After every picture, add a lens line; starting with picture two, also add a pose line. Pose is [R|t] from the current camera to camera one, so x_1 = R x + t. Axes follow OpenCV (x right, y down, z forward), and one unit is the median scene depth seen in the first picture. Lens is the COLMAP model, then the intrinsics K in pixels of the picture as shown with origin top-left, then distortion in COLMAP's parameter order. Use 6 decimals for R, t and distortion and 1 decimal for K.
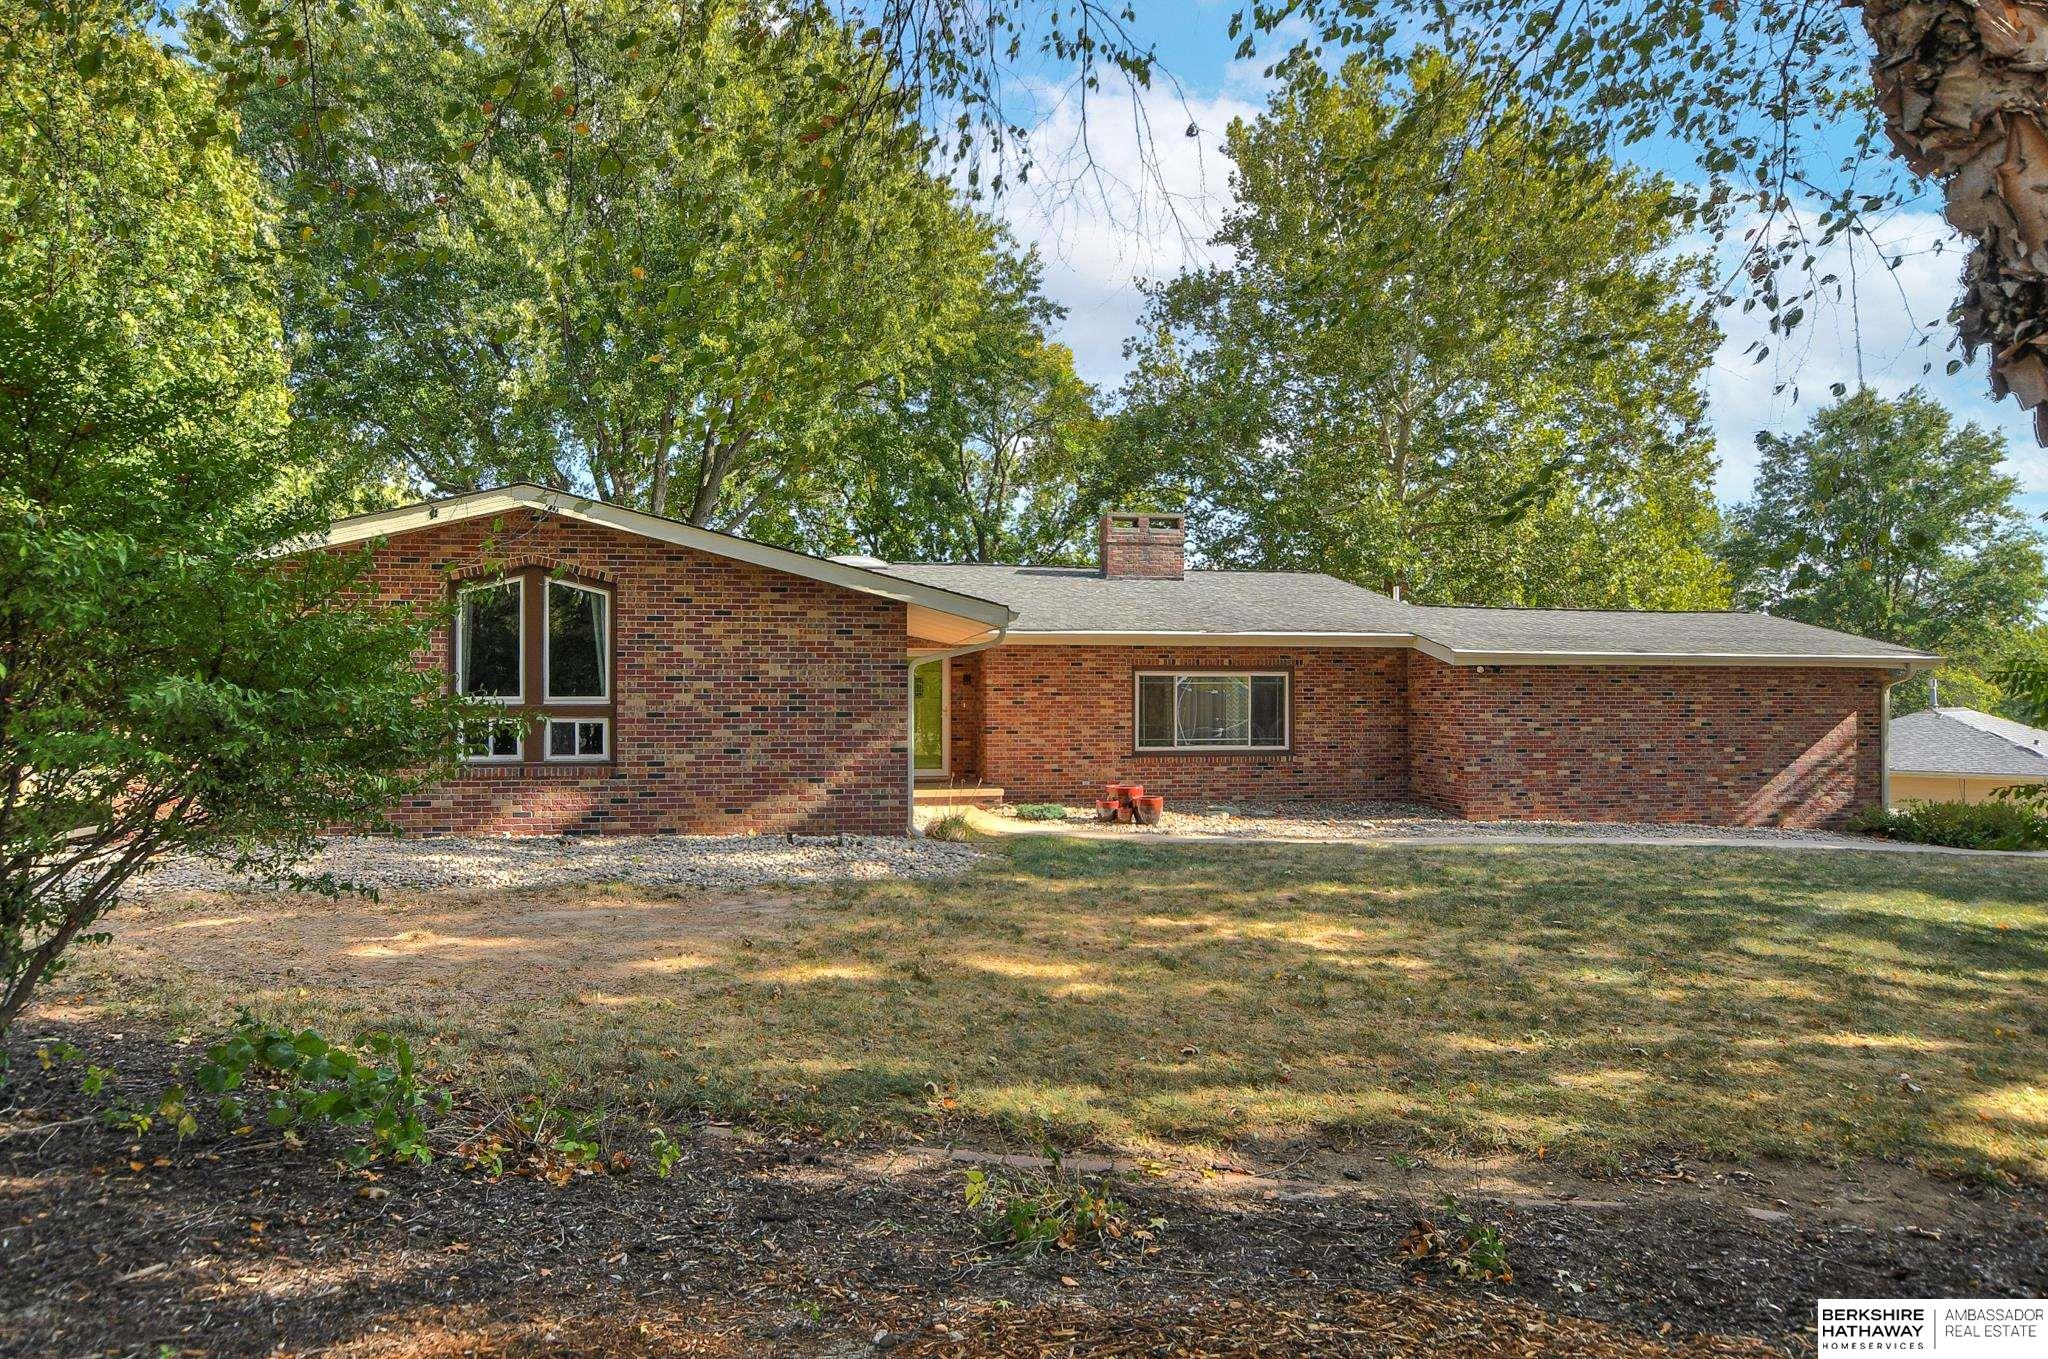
lens RADIAL K [[1302.7, 0, 1023.1], [0, 1302.7, 685.3], [0, 0, 1]] dist [-0.020628, -0.001727]
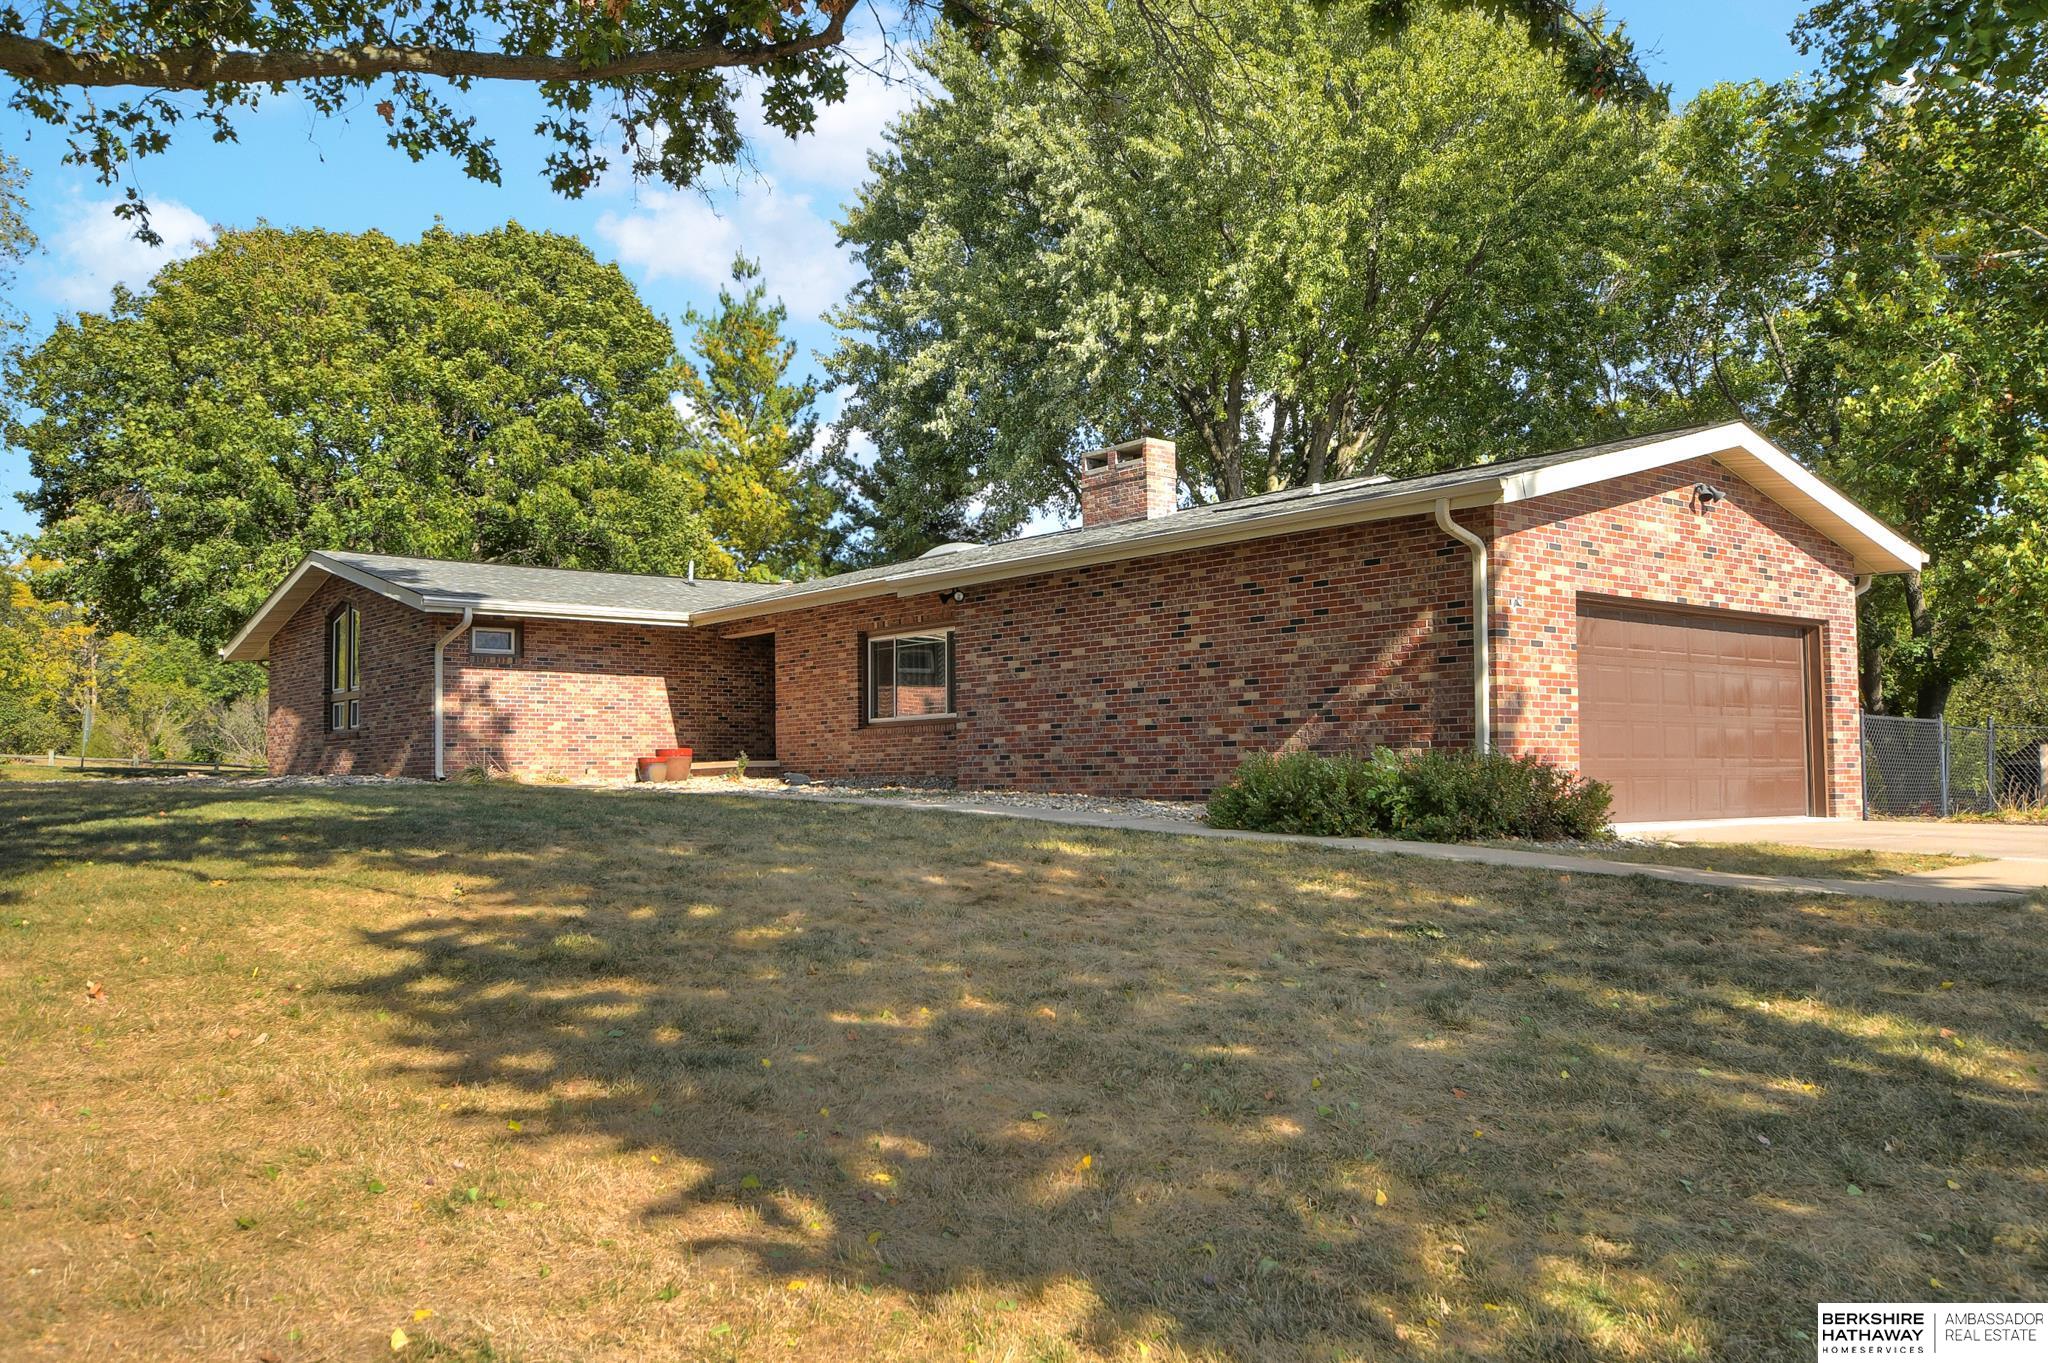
lens RADIAL K [[1748.9, 0, 1028.1], [0, 1748.9, 676.3], [0, 0, 1]] dist [-0.039028, 0.000610]
pose [[0.471484, -0.064141, -0.879539, 1.249633], [0.022777, 0.997904, -0.060563, 0.095991], [0.881581, 0.008521, 0.471957, 0.517827]]
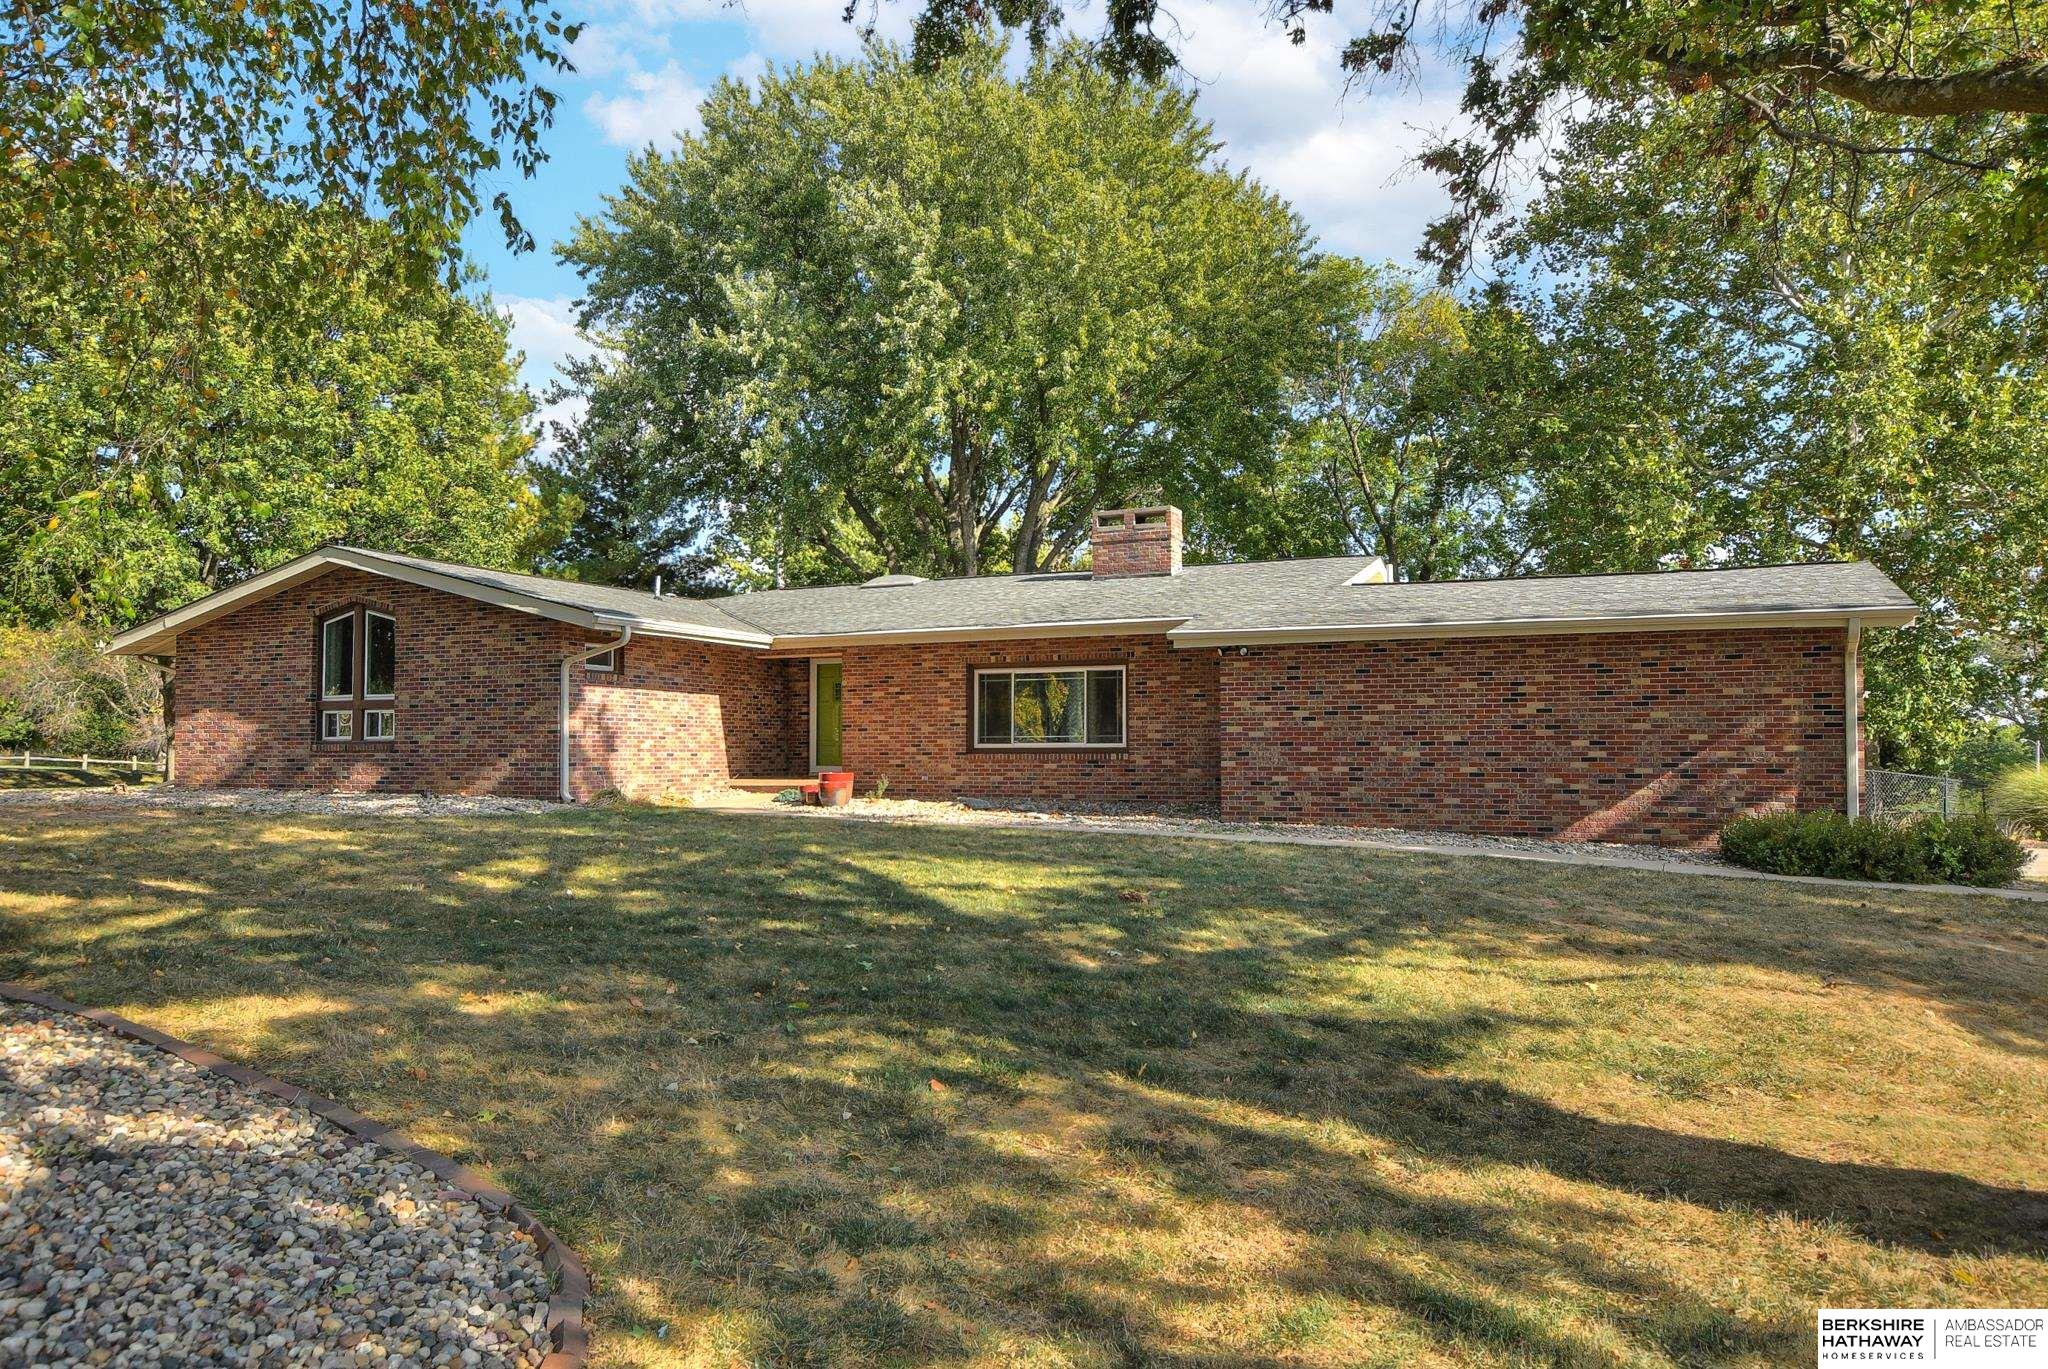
lens RADIAL K [[1443.5, 0, 1022.9], [0, 1443.5, 693.4], [0, 0, 1]] dist [-0.026726, -0.000489]
pose [[0.812768, -0.025780, -0.582017, 0.782778], [0.010311, 0.999501, -0.029872, 0.042574], [0.582496, 0.018278, 0.812628, 0.105291]]
